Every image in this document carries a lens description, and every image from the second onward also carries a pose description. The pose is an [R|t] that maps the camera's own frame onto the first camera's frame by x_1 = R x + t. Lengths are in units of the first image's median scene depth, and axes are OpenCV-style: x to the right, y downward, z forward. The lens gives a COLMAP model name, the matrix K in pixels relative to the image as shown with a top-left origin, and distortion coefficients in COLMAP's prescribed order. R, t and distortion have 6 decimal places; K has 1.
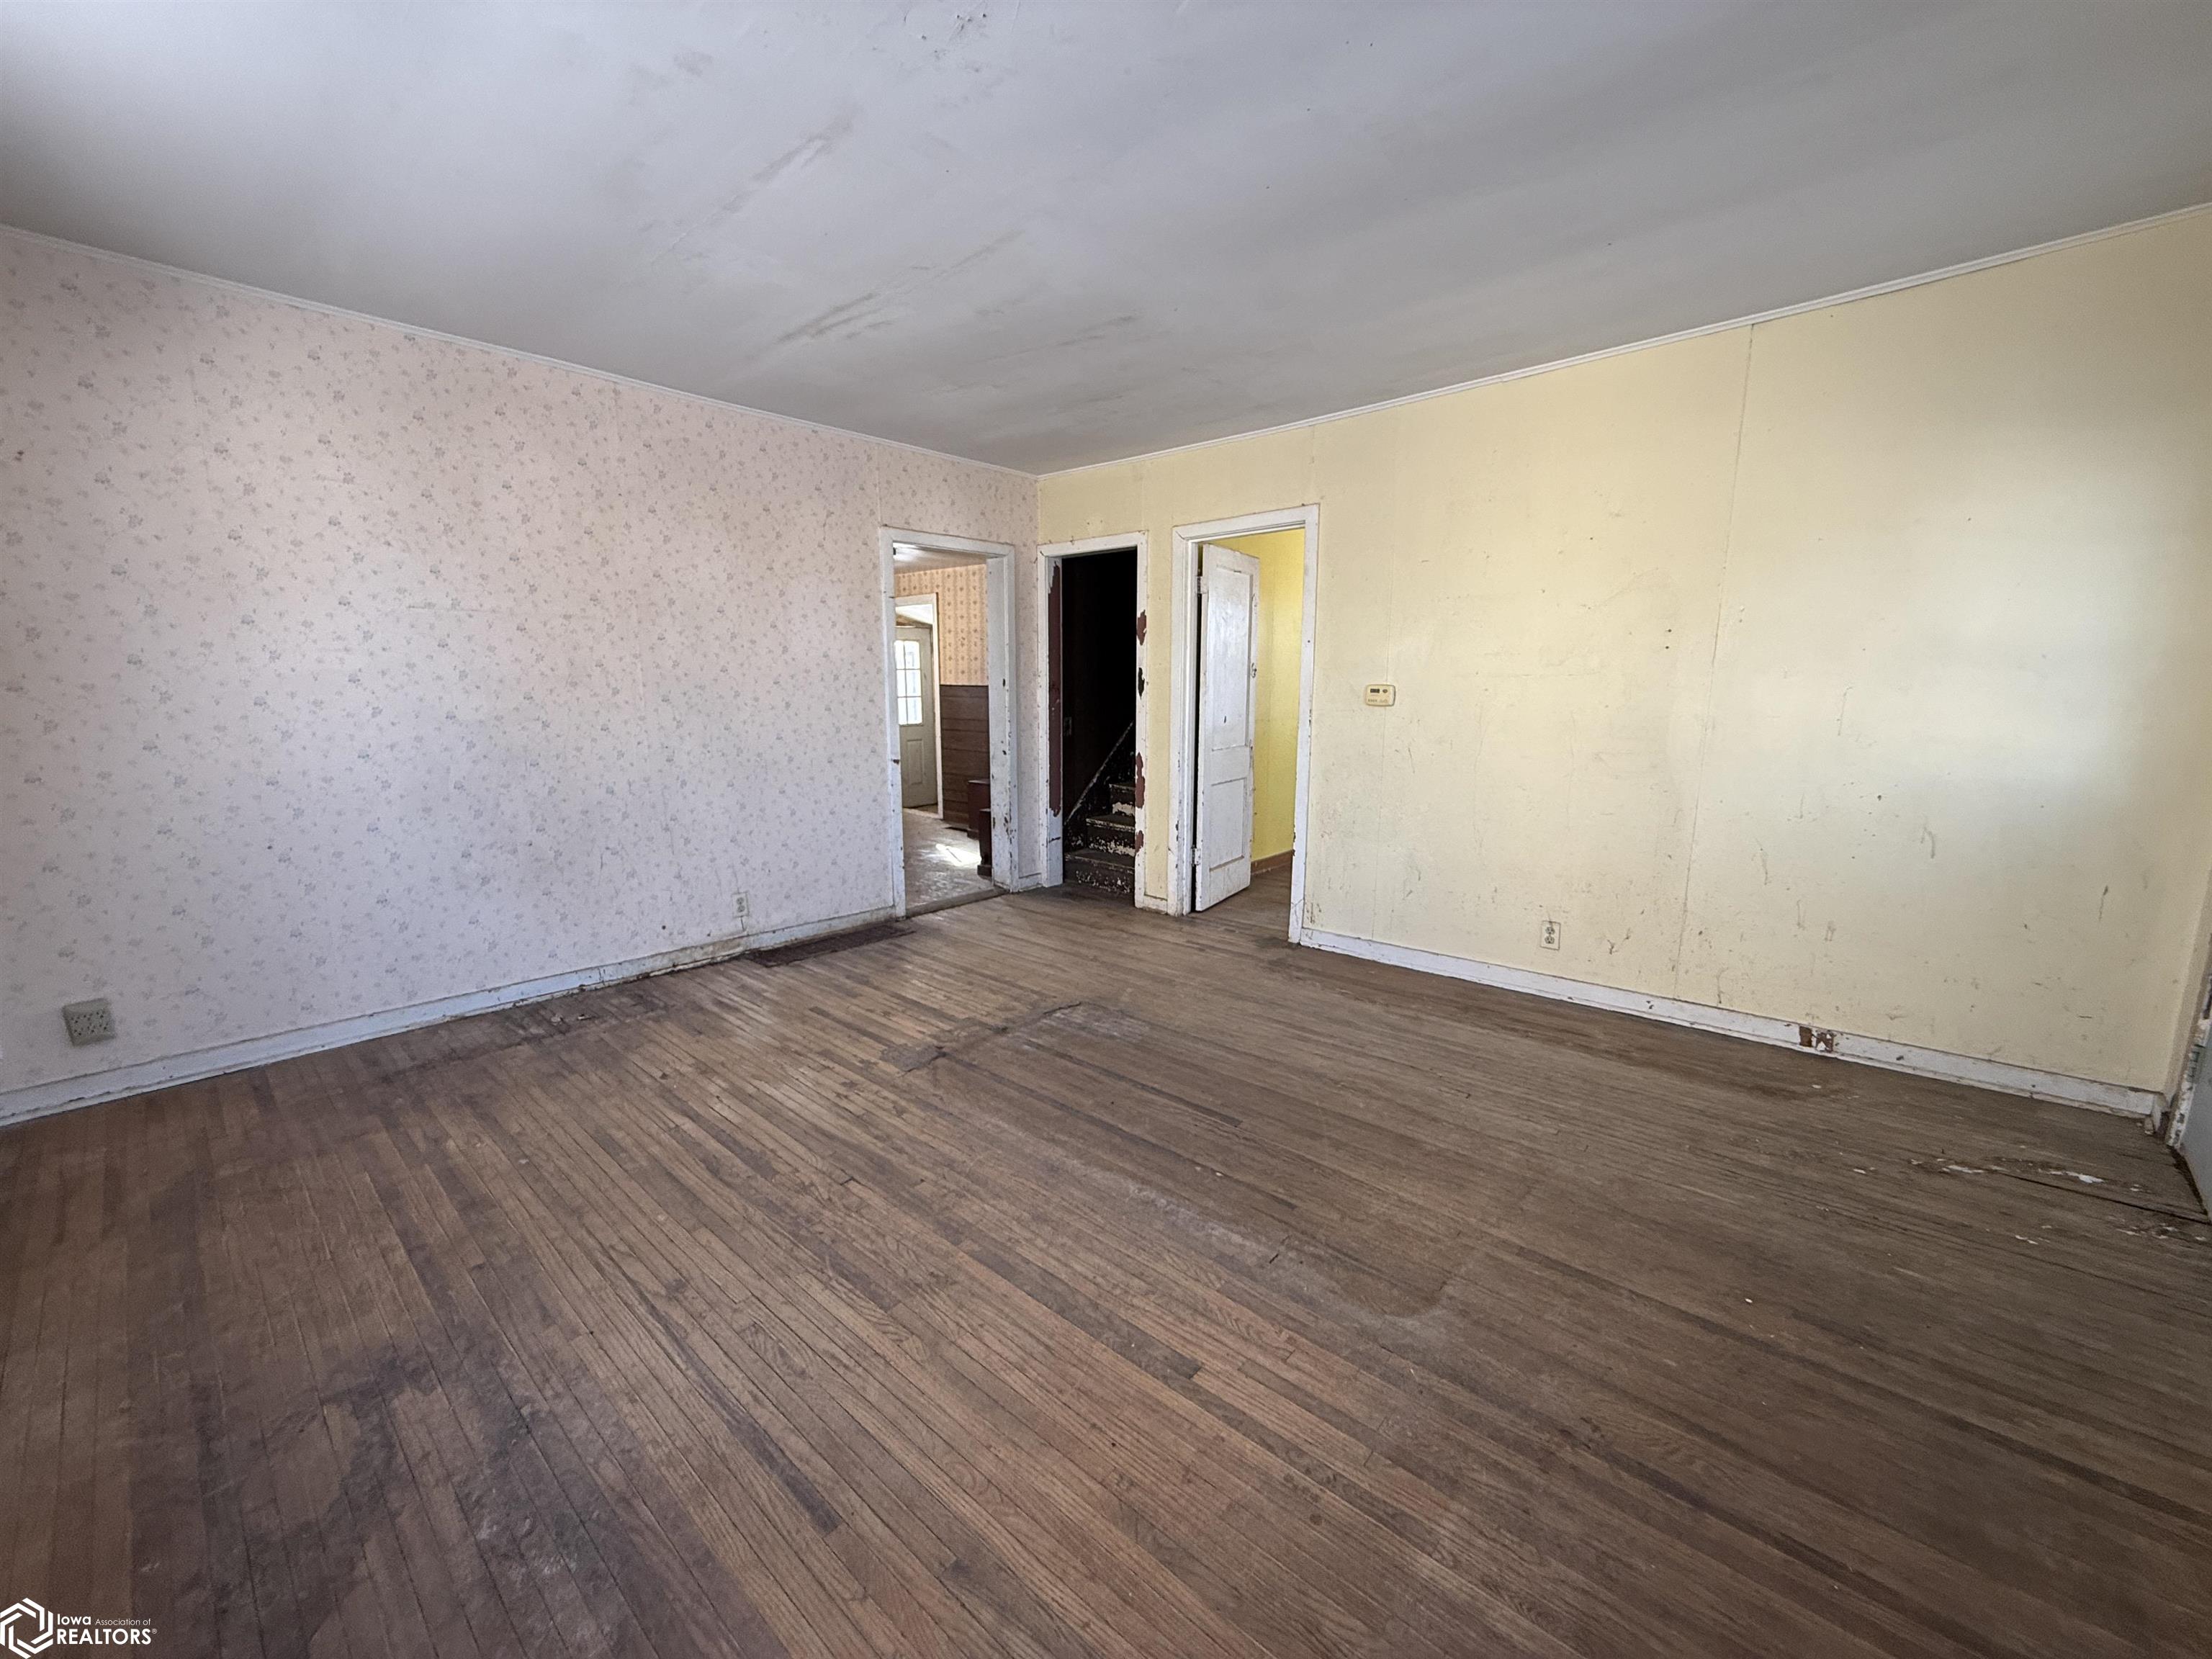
lens RADIAL K [[880.3, 0, 1101.4], [0, 880.3, 828.9], [0, 0, 1]] dist [-0.000914, 0.000043]
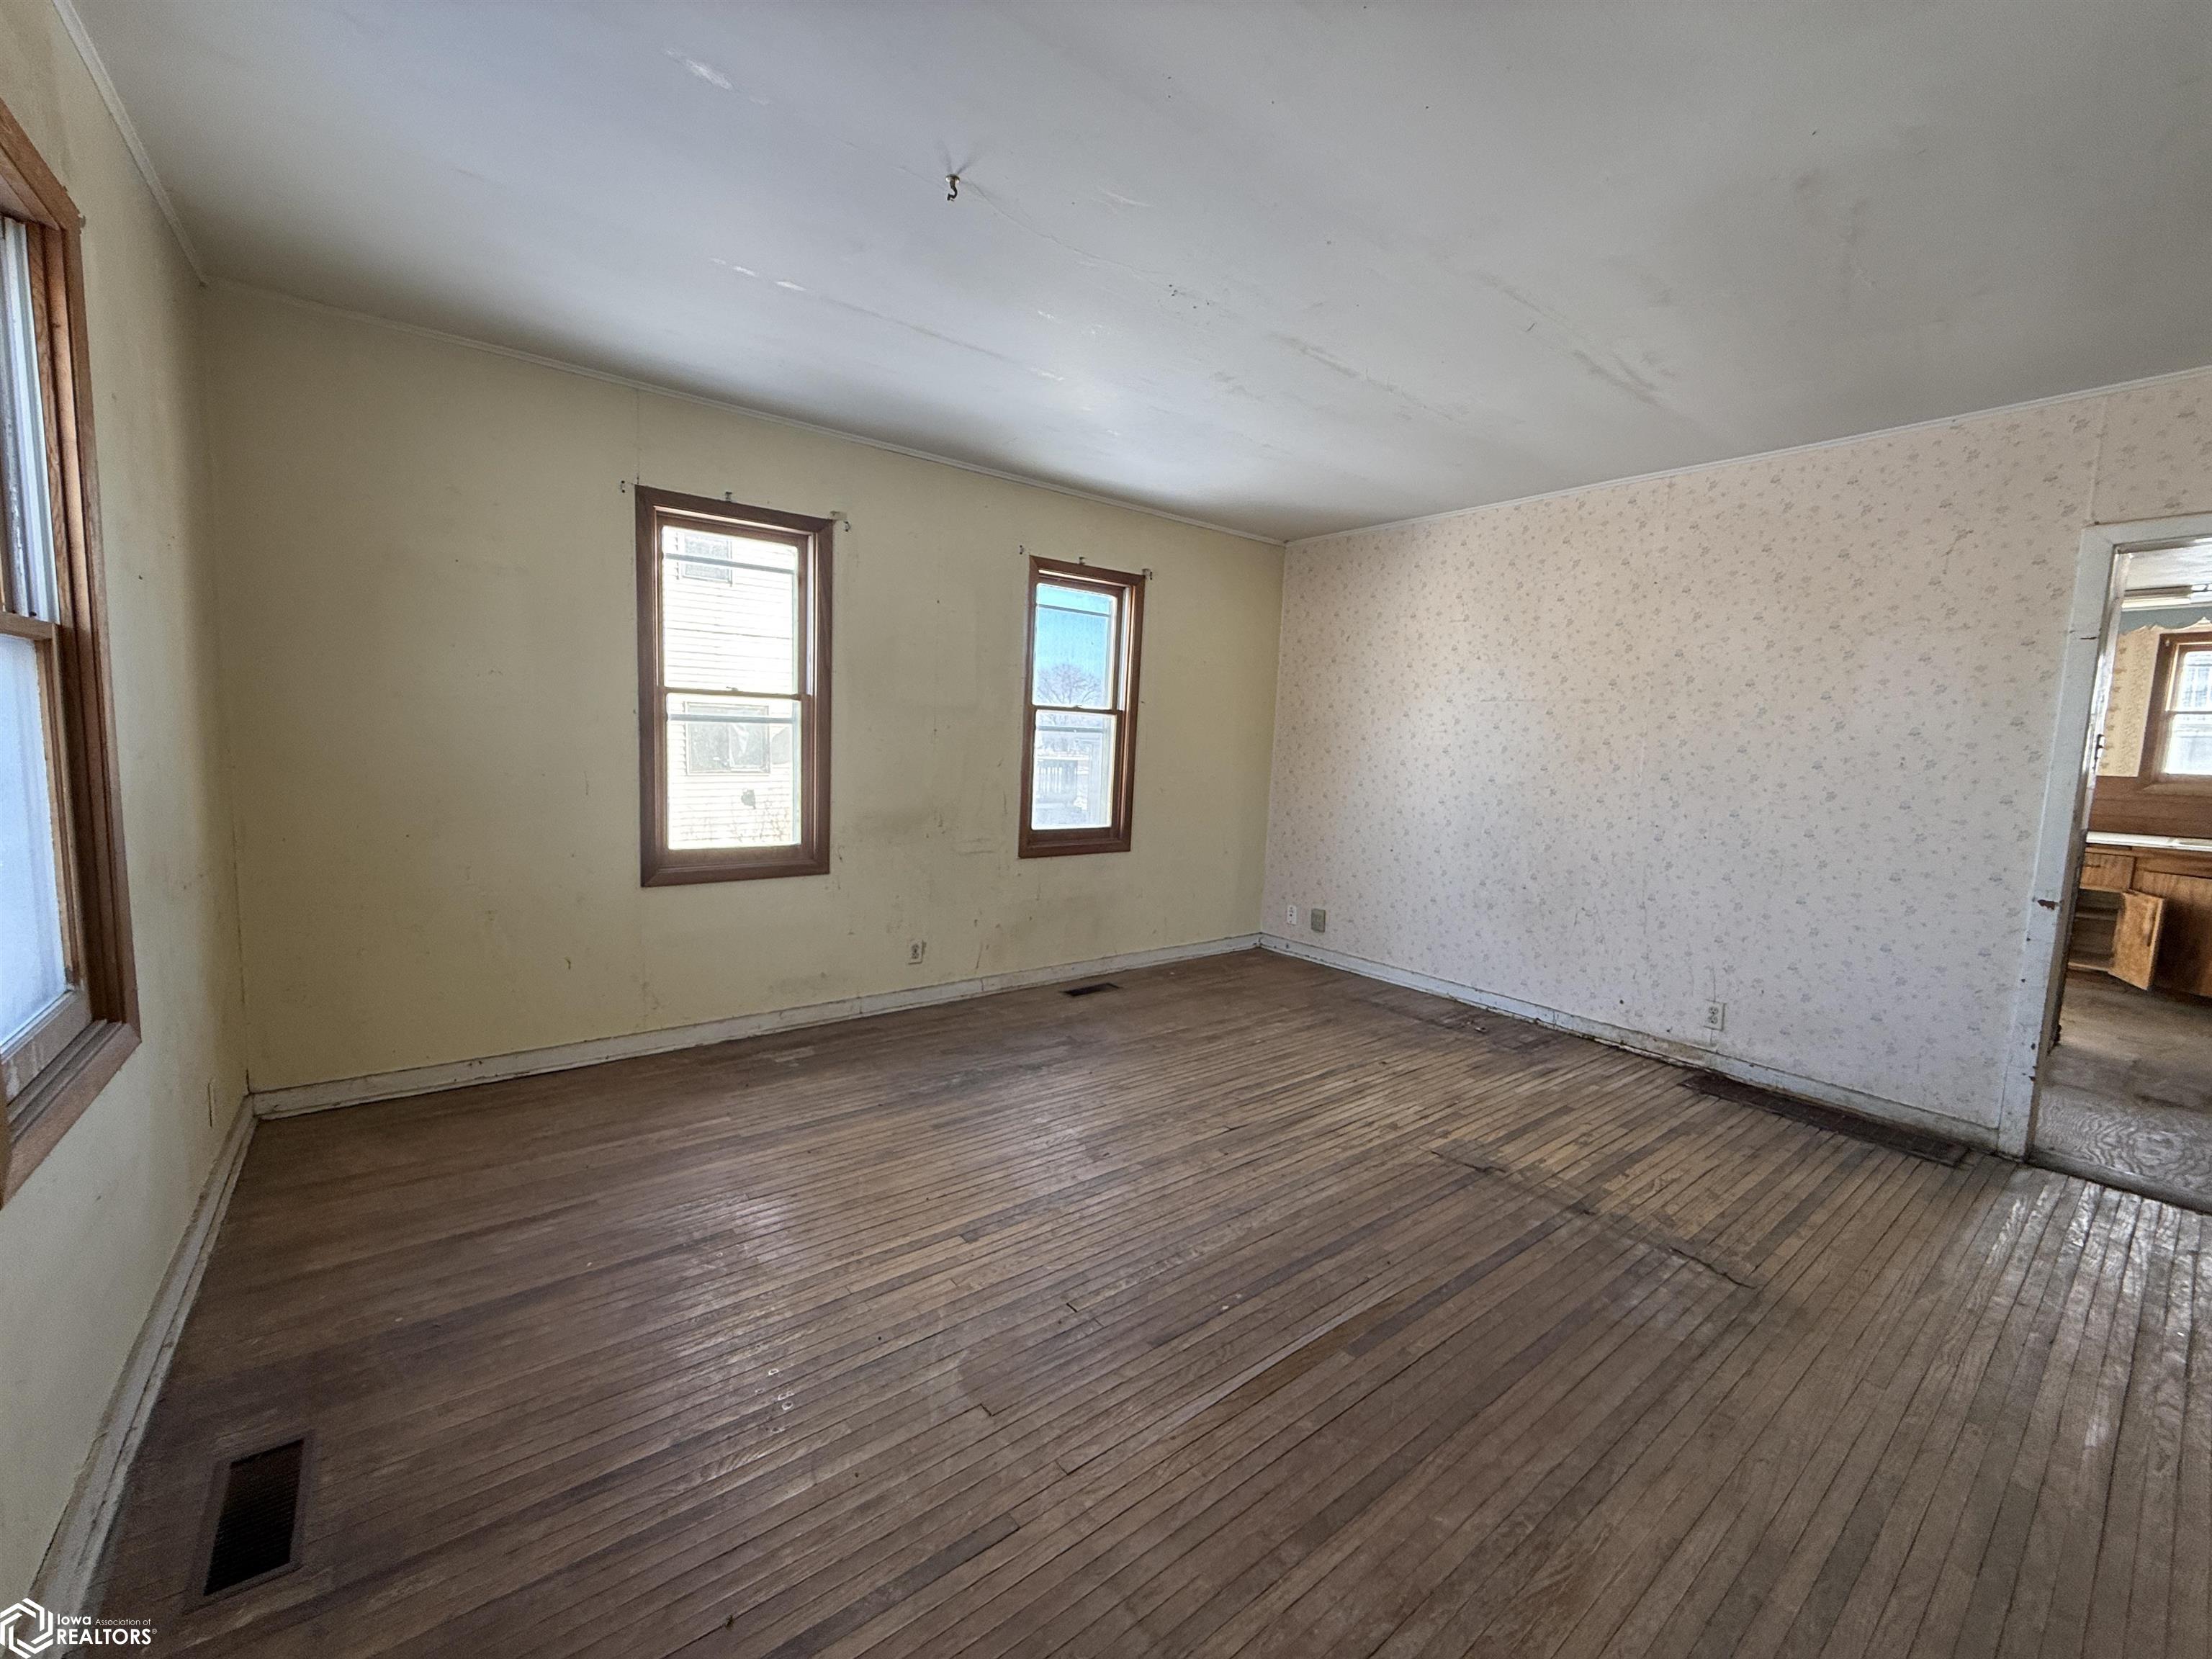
lens RADIAL K [[880.3, 0, 1101.8], [0, 880.3, 828.5], [0, 0, 1]] dist [-0.000914, 0.000043]
pose [[-0.175919, 0.095263, -0.979784, 0.628240], [-0.194605, 0.972299, 0.129476, -0.104169], [0.964977, 0.213448, -0.152508, 0.592950]]
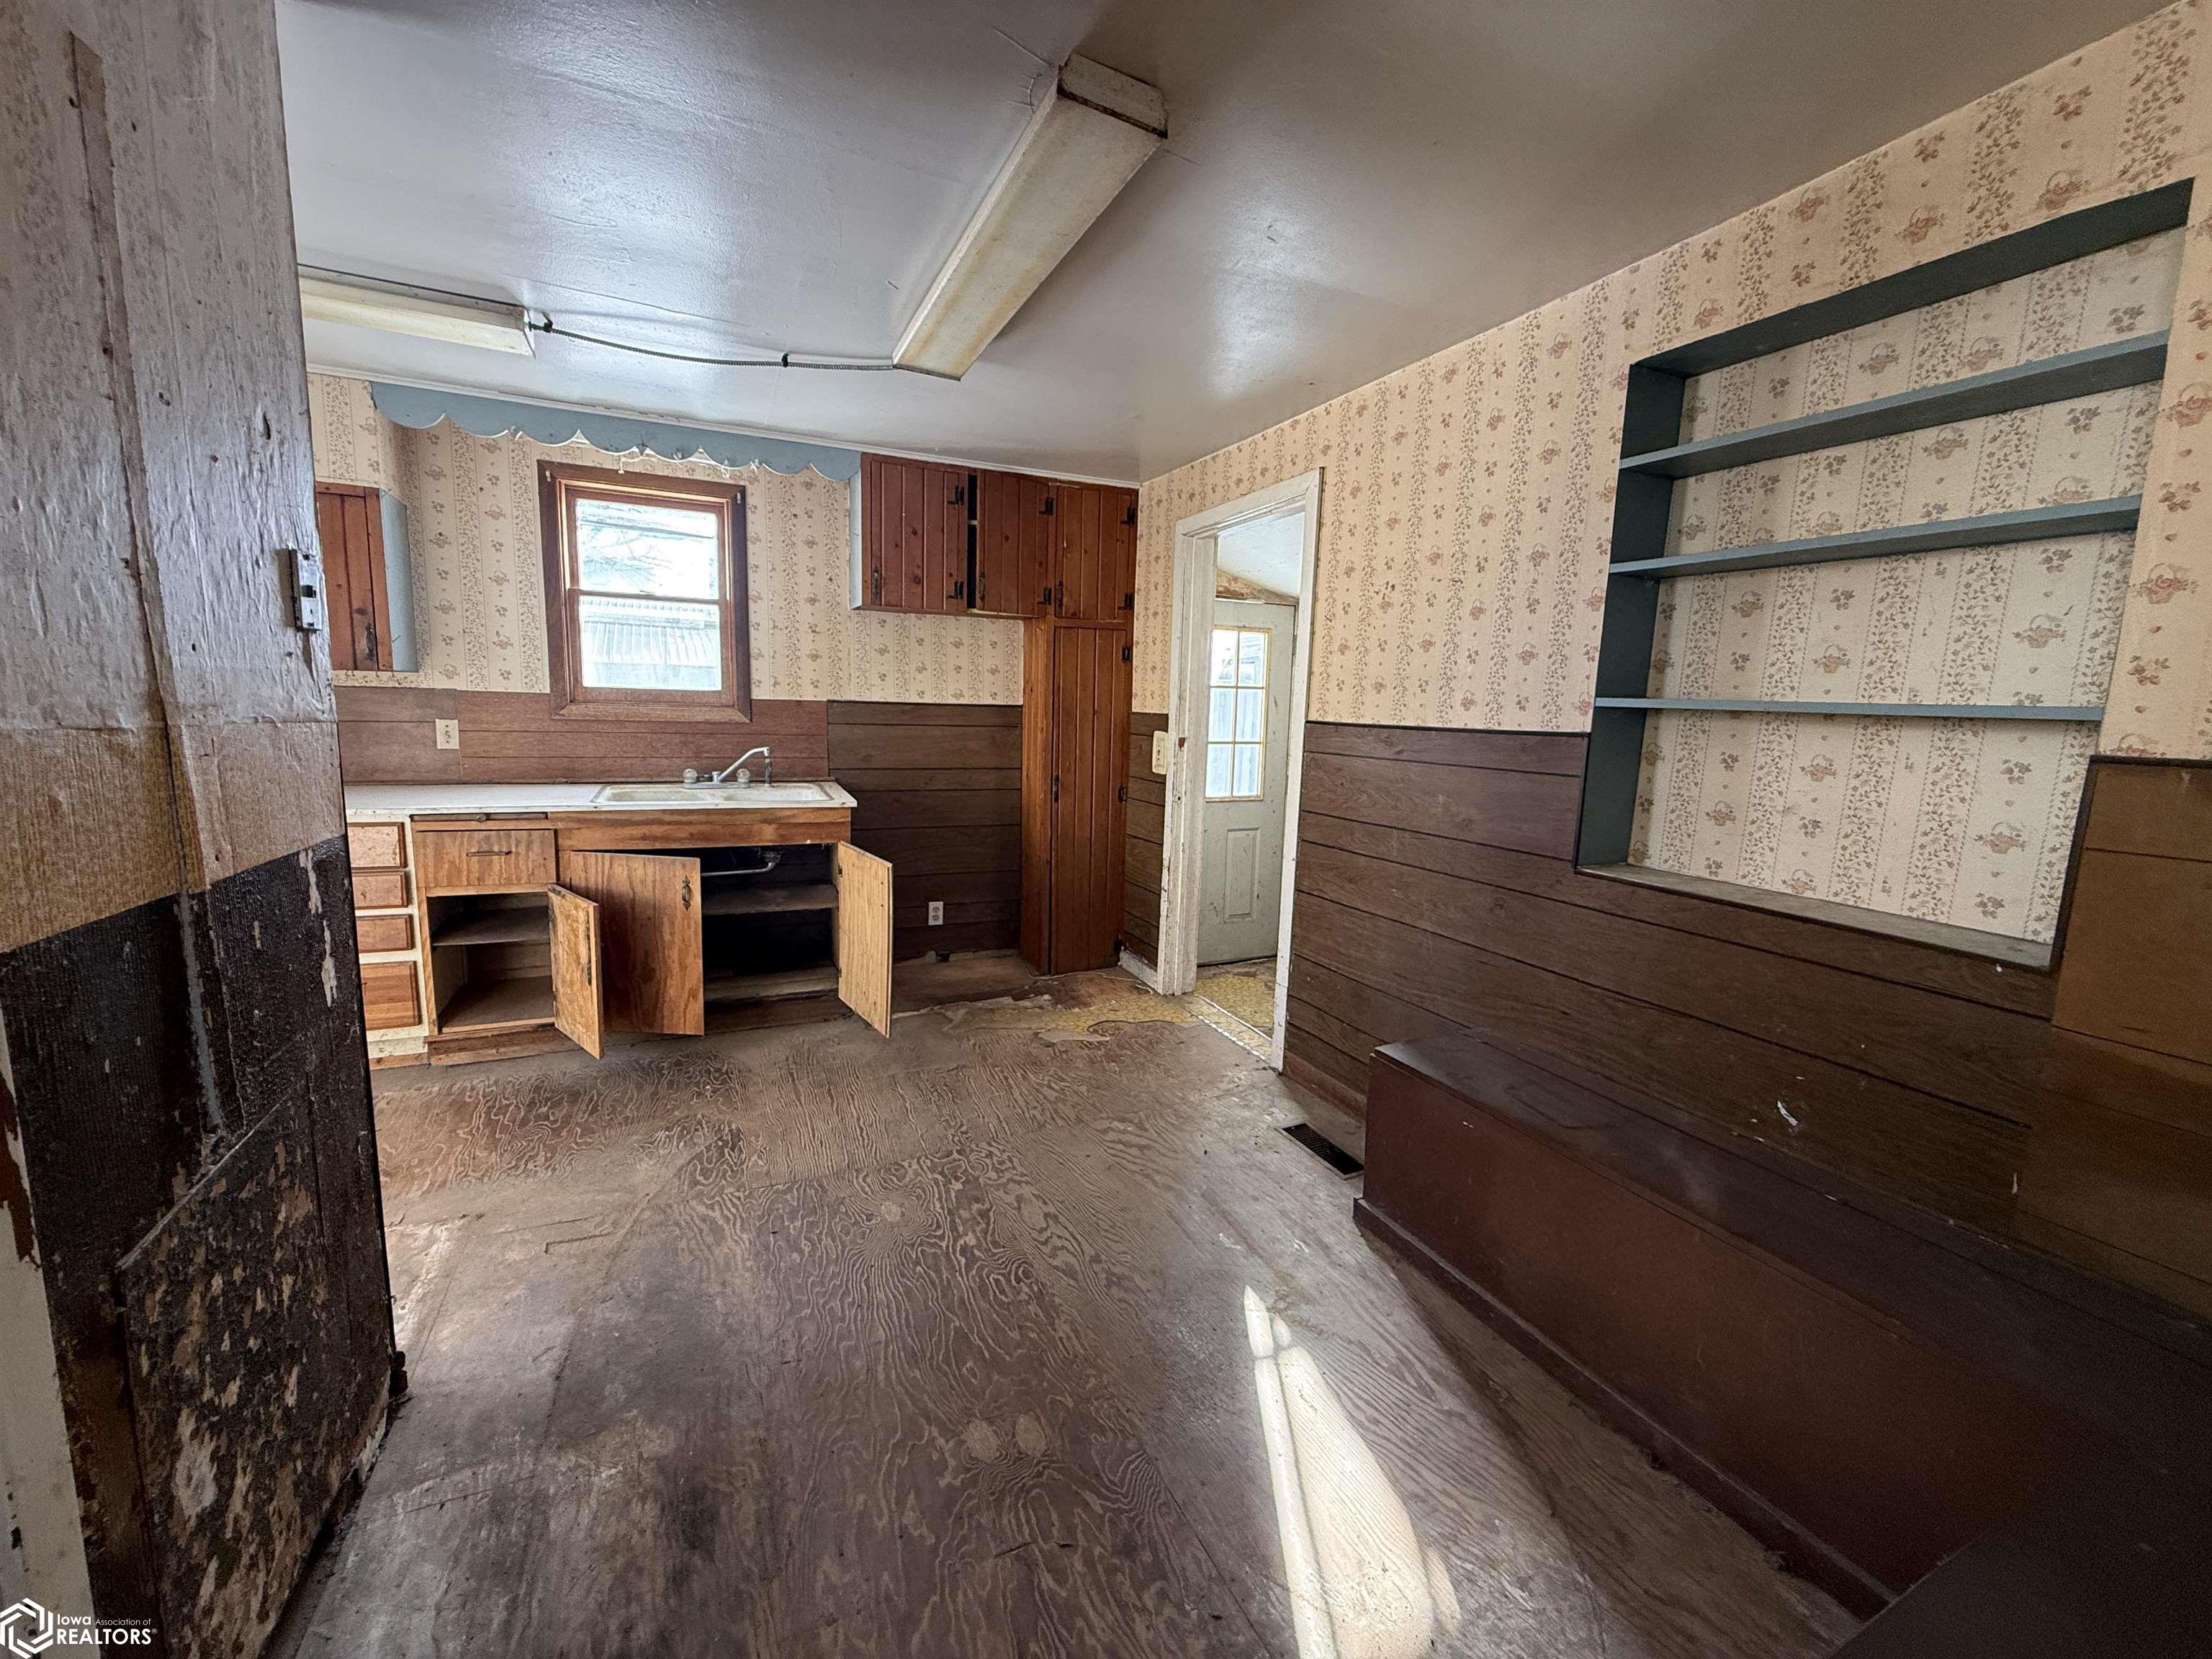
lens RADIAL K [[880.3, 0, 1097.6], [0, 880.3, 833.3], [0, 0, 1]] dist [-0.000914, 0.000043]
pose [[0.920250, 0.082113, -0.382619, -0.272018], [-0.094668, 0.995410, -0.014066, -0.236179], [0.379708, 0.049165, 0.923799, 1.433797]]
